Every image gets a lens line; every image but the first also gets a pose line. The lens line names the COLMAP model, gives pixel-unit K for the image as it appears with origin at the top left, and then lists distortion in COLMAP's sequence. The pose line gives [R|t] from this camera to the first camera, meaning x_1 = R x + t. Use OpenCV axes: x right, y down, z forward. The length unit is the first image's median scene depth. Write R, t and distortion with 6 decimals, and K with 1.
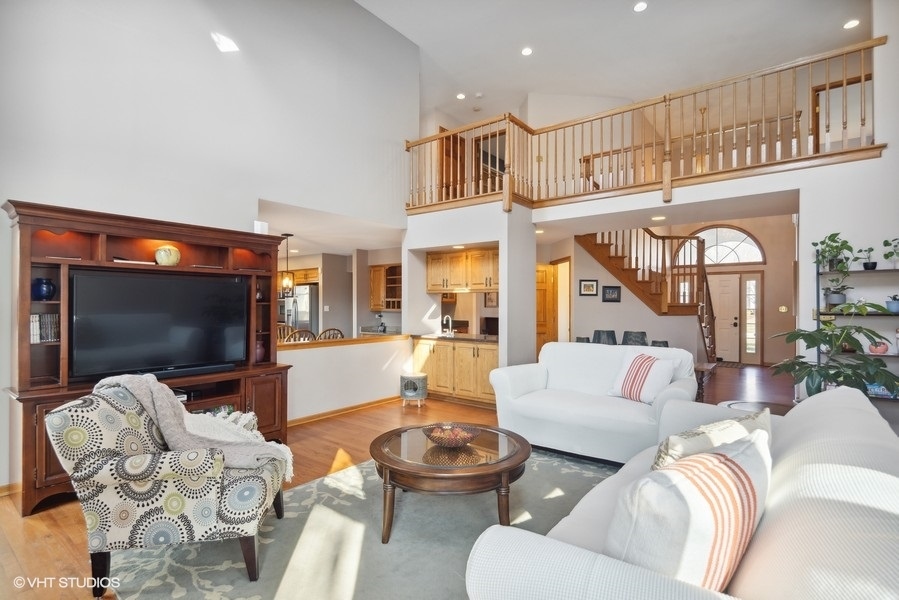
lens RADIAL K [[439.1, 0, 447.5], [0, 439.1, 303.2], [0, 0, 1]] dist [0.004548, 0.000124]
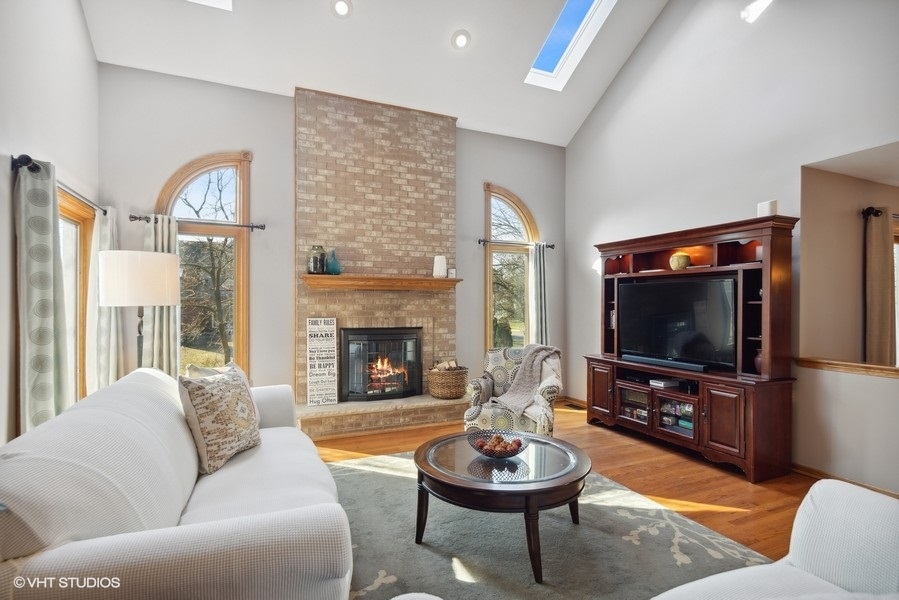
lens RADIAL K [[439.1, 0, 447.9], [0, 439.1, 304.6], [0, 0, 1]] dist [0.004548, 0.000124]
pose [[-0.477068, 0.001915, -0.878864, 0.748419], [0.004542, 0.999990, -0.000286, 0.002482], [0.878855, -0.004128, -0.477072, 1.151400]]
